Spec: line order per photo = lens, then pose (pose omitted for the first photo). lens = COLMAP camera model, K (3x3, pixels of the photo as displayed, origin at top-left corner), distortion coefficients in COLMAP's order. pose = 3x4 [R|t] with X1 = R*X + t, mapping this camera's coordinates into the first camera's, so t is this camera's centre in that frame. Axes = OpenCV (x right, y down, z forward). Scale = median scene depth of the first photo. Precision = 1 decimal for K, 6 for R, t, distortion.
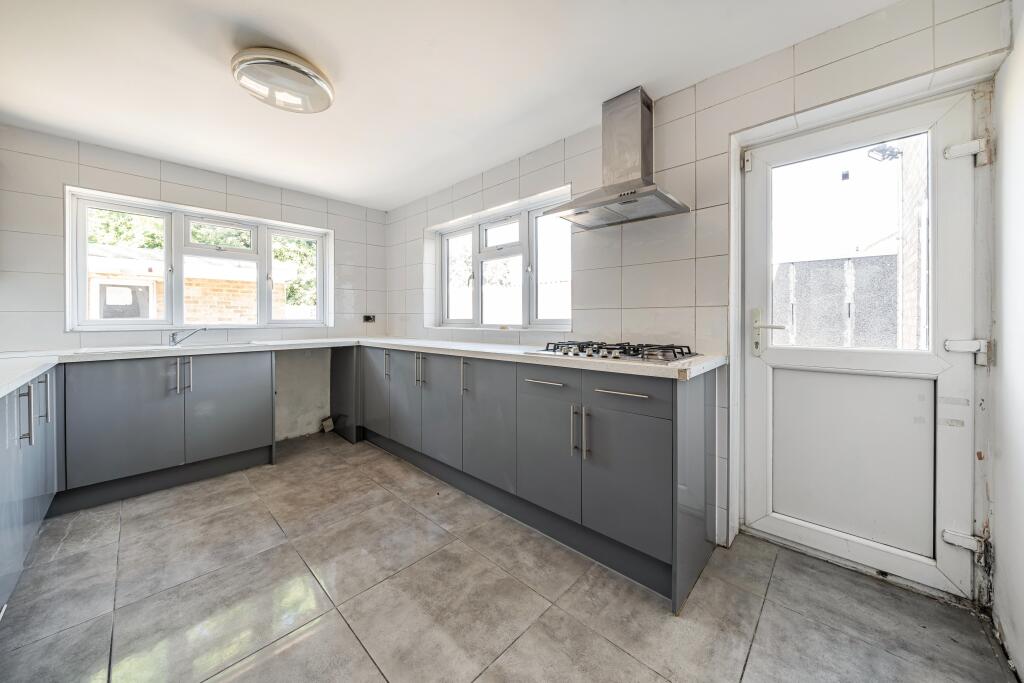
lens RADIAL K [[354.5, 0, 512.7], [0, 354.5, 318.6], [0, 0, 1]] dist [-0.006077, 0.000012]
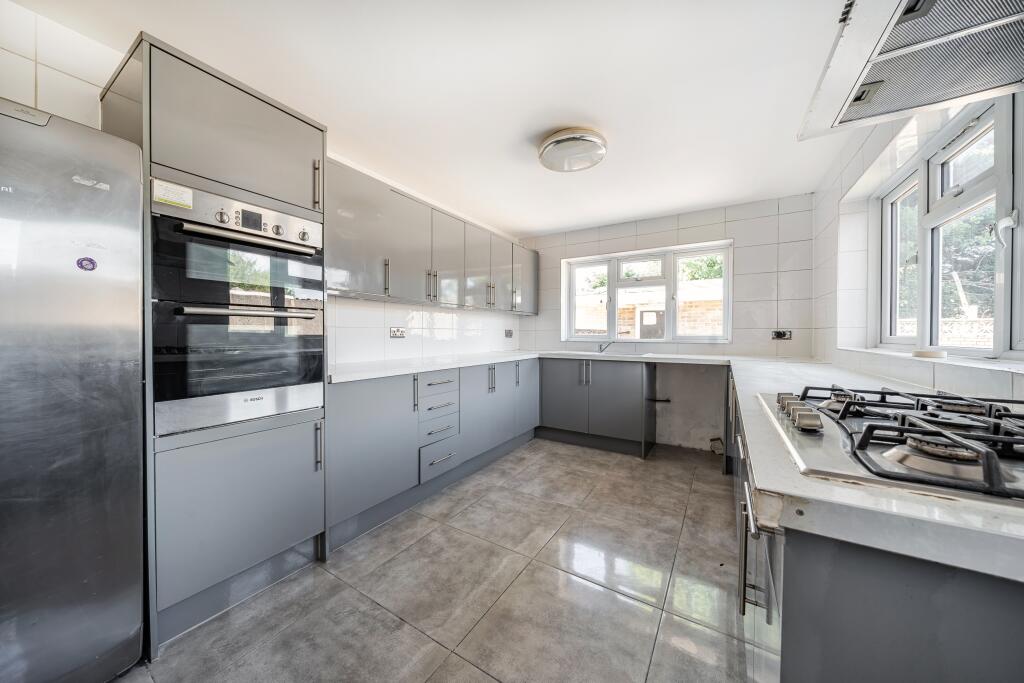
lens RADIAL K [[350.9, 0, 509.6], [0, 350.9, 337.3], [0, 0, 1]] dist [-0.000498, -0.000033]
pose [[0.194999, 0.013981, -0.980704, 0.423787], [-0.006624, 0.999894, 0.012938, -0.003119], [0.980781, 0.003973, 0.195071, 0.387431]]
